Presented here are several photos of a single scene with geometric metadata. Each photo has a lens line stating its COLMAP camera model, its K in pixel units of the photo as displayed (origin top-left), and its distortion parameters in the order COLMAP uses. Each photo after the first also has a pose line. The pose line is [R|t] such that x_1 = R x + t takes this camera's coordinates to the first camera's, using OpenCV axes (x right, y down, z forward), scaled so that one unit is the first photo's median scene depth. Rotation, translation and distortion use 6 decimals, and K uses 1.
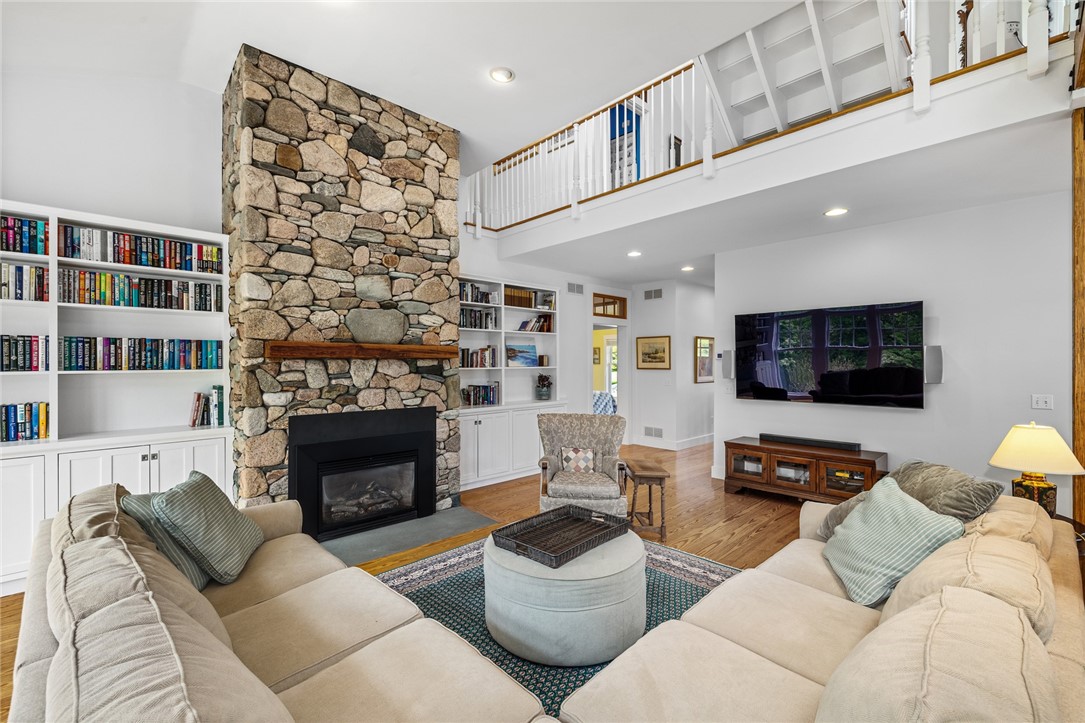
lens RADIAL K [[457.9, 0, 542.5], [0, 457.9, 361.5], [0, 0, 1]] dist [0.000773, -0.000233]
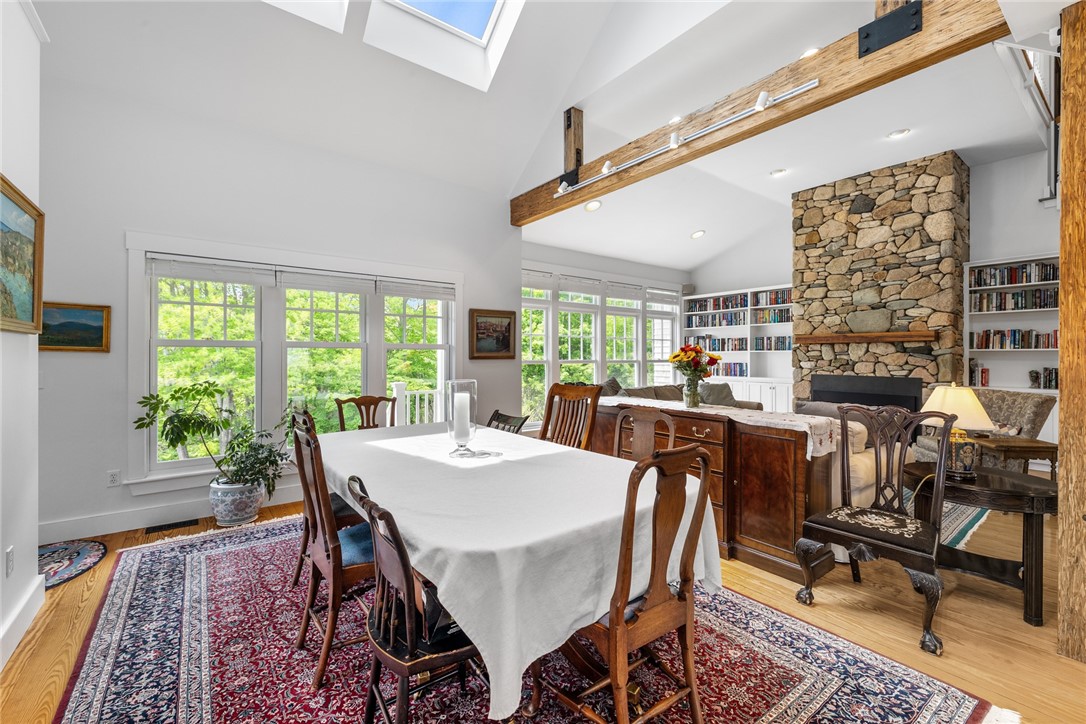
lens RADIAL K [[455.4, 0, 541.9], [0, 455.4, 358.7], [0, 0, 1]] dist [-0.000756, -0.000114]
pose [[-0.109130, 0.006180, -0.994008, 1.355260], [0.000974, 0.999981, 0.006110, 0.039836], [0.994027, -0.000301, -0.109134, 0.084315]]
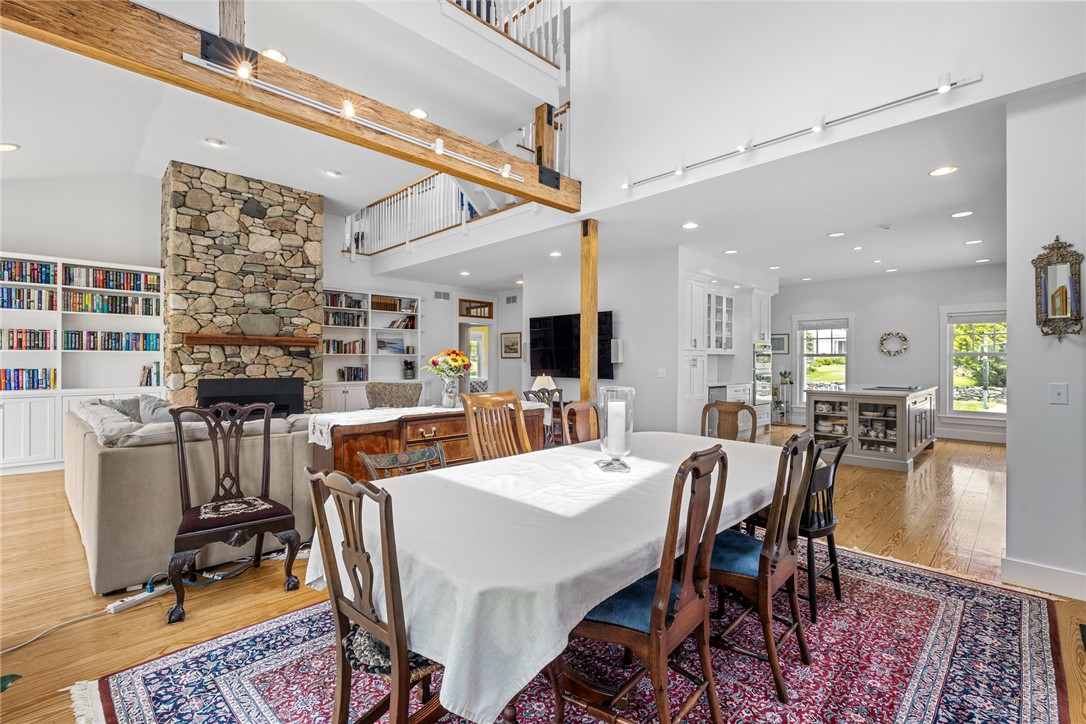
lens RADIAL K [[483.1, 0, 542.2], [0, 483.1, 357.8], [0, 0, 1]] dist [-0.005379, 0.000266]
pose [[0.999739, 0.004195, 0.022444, 0.611573], [-0.004131, 0.999987, -0.002877, 0.038951], [-0.022456, 0.002784, 0.999744, -0.726746]]
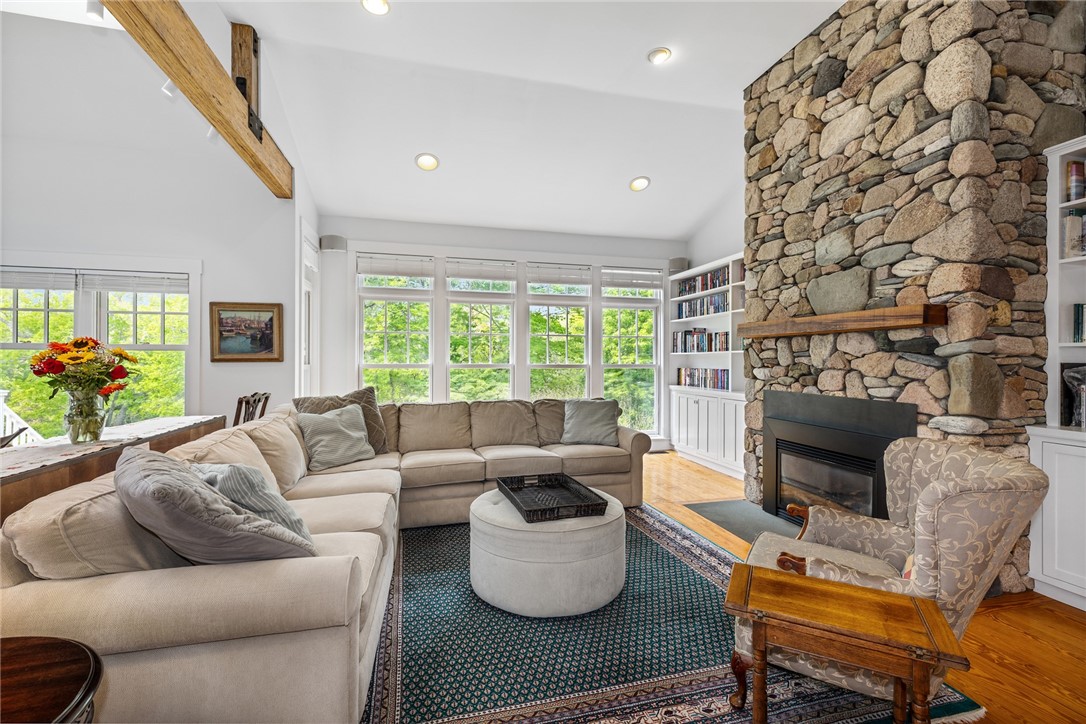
lens RADIAL K [[465.9, 0, 543.0], [0, 465.9, 362.0], [0, 0, 1]] dist [-0.000845, -0.000193]
pose [[-0.483760, 0.004264, -0.875190, 0.655668], [0.000035, 0.999988, 0.004853, 0.043617], [0.875201, 0.002317, -0.483754, 1.003997]]
